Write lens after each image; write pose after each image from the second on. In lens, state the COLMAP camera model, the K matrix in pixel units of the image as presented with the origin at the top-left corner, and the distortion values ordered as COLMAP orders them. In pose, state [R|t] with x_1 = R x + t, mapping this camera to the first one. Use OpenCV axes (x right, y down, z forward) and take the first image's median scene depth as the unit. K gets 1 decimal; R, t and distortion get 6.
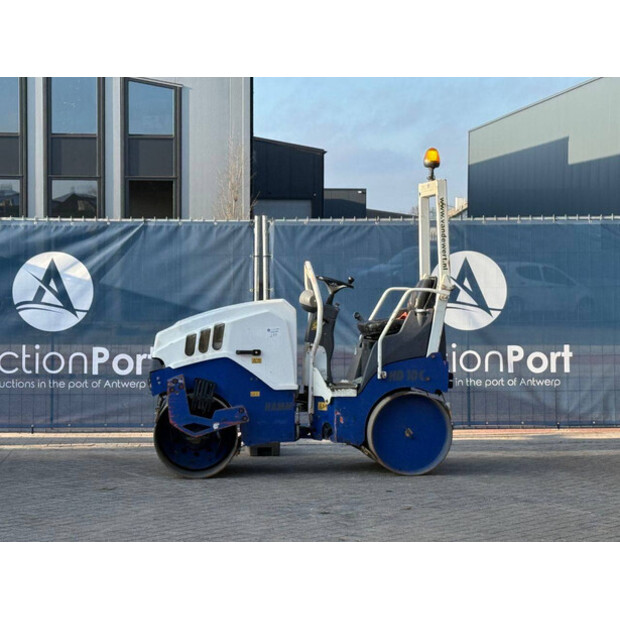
lens RADIAL K [[1651.9, 0, 310.4], [0, 1651.9, 309.4], [0, 0, 1]] dist [0.149839, 0.000000]
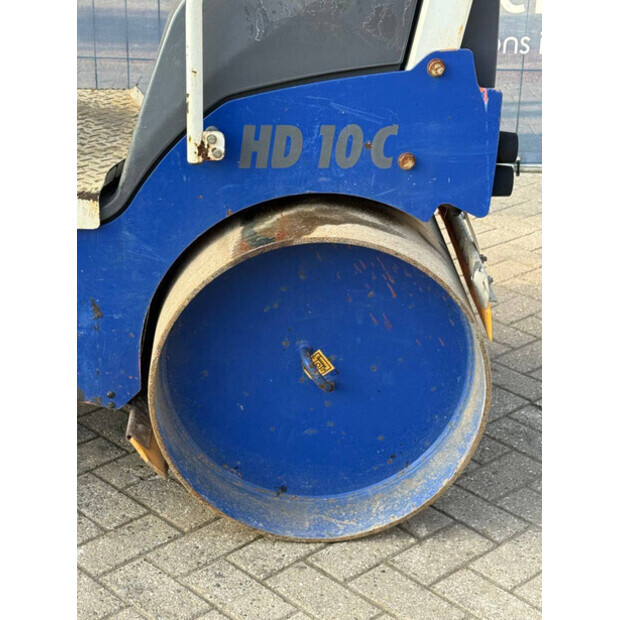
lens RADIAL K [[1261.0, 0, 310.0], [0, 1261.0, 310.7], [0, 0, 1]] dist [0.214694, 0.000000]
pose [[0.993783, 0.069197, -0.087222, 0.073060], [-0.029961, 0.920715, 0.389085, -0.008635], [0.107230, -0.384052, 0.917064, 0.806779]]
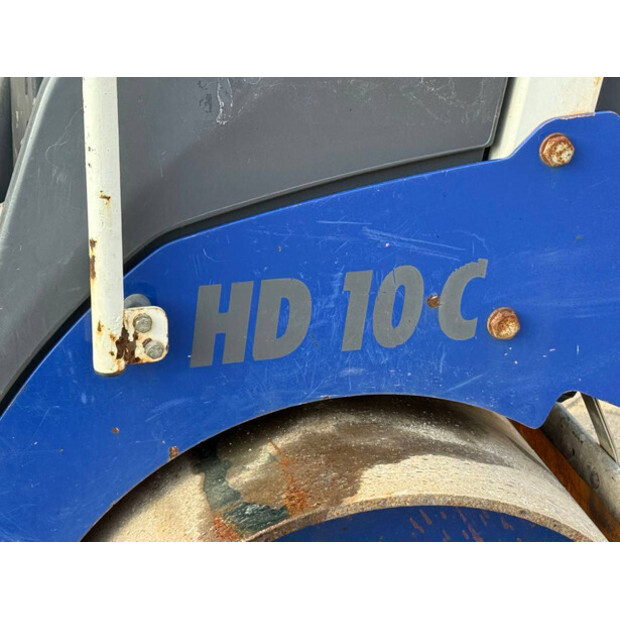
lens RADIAL K [[1541.3, 0, 312.0], [0, 1541.3, 305.3], [0, 0, 1]] dist [0.113578, 0.000000]
pose [[0.995724, -0.021842, 0.089753, 0.045105], [-0.011738, 0.933847, 0.357479, -0.001137], [-0.091624, -0.357004, 0.929598, 0.875053]]
